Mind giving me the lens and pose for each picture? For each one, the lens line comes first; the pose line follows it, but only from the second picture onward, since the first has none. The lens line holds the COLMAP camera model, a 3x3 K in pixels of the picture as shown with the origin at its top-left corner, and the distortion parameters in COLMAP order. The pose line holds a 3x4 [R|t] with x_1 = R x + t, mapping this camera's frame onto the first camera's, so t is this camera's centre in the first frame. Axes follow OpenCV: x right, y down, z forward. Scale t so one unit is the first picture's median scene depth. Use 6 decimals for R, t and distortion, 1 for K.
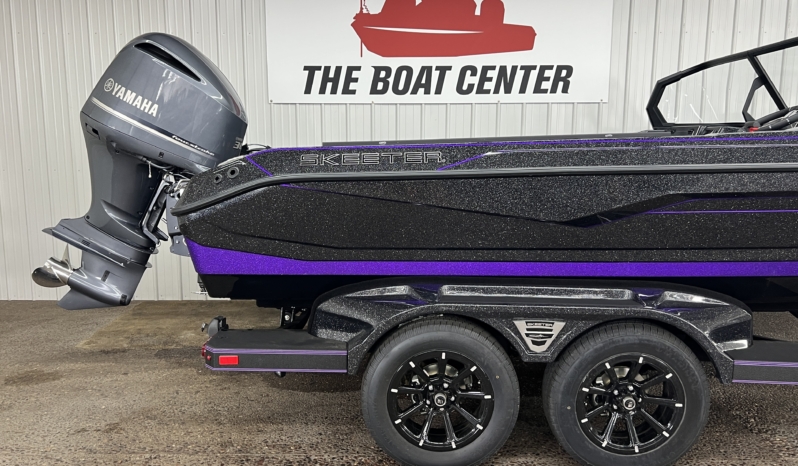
lens RADIAL K [[619.9, 0, 394.7], [0, 619.9, 231.1], [0, 0, 1]] dist [0.053056, -0.056609]
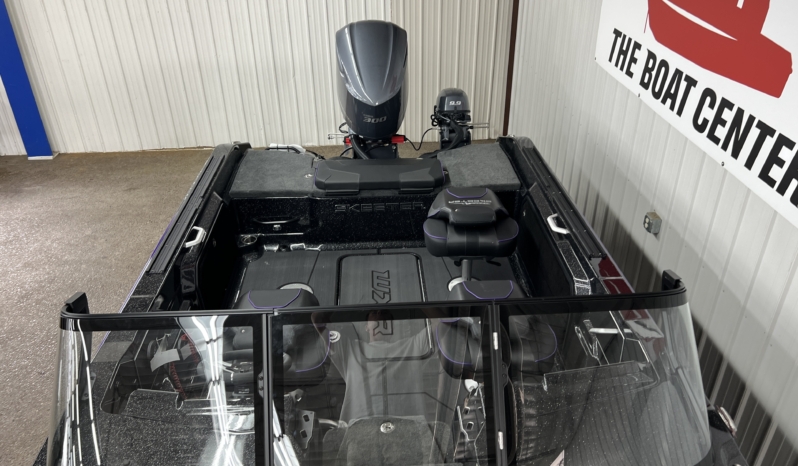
lens RADIAL K [[619.9, 0, 399.7], [0, 619.9, 232.8], [0, 0, 1]] dist [0.053056, -0.056609]
pose [[0.072070, 0.507701, -0.858514, 0.690812], [-0.128317, 0.858319, 0.496814, -0.410325], [0.989111, 0.074357, 0.127005, 0.635583]]
